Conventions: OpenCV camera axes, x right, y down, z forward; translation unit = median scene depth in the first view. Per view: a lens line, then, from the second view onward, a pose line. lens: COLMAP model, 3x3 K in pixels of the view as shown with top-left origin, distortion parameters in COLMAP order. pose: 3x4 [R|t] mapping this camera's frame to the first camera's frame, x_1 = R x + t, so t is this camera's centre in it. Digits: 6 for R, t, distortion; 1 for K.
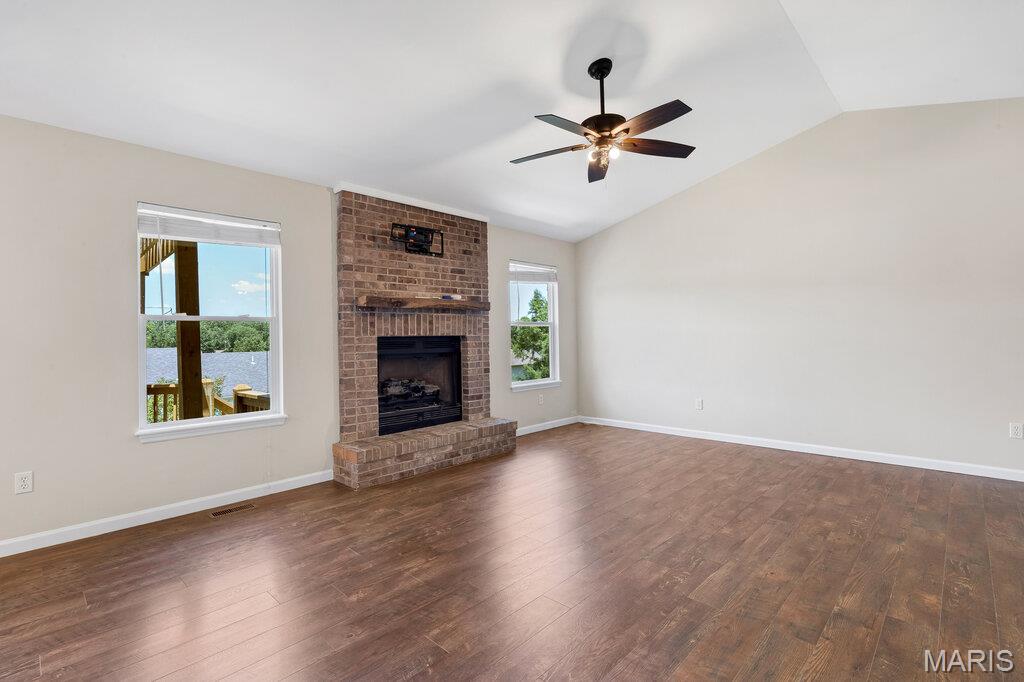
lens RADIAL K [[471.4, 0, 512.8], [0, 471.4, 338.0], [0, 0, 1]] dist [-0.002880, -0.000410]
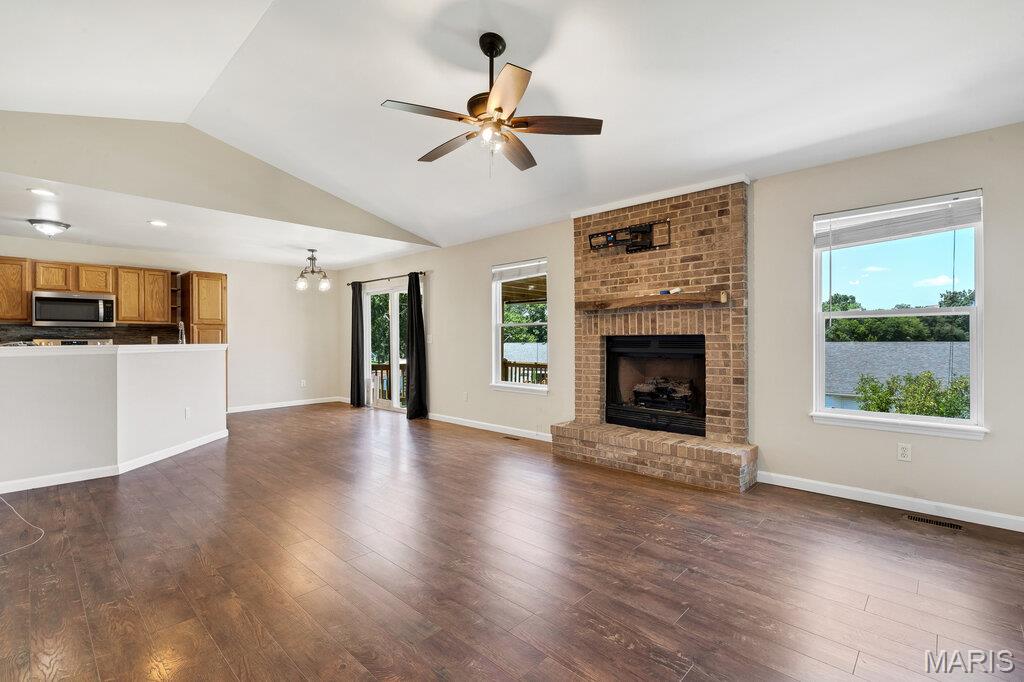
lens RADIAL K [[471.4, 0, 512.8], [0, 471.4, 338.0], [0, 0, 1]] dist [-0.002880, -0.000410]
pose [[0.005910, 0.022148, -0.999737, 0.777093], [0.009561, 0.999708, 0.022204, -0.022168], [0.999937, -0.009690, 0.005697, 0.715098]]
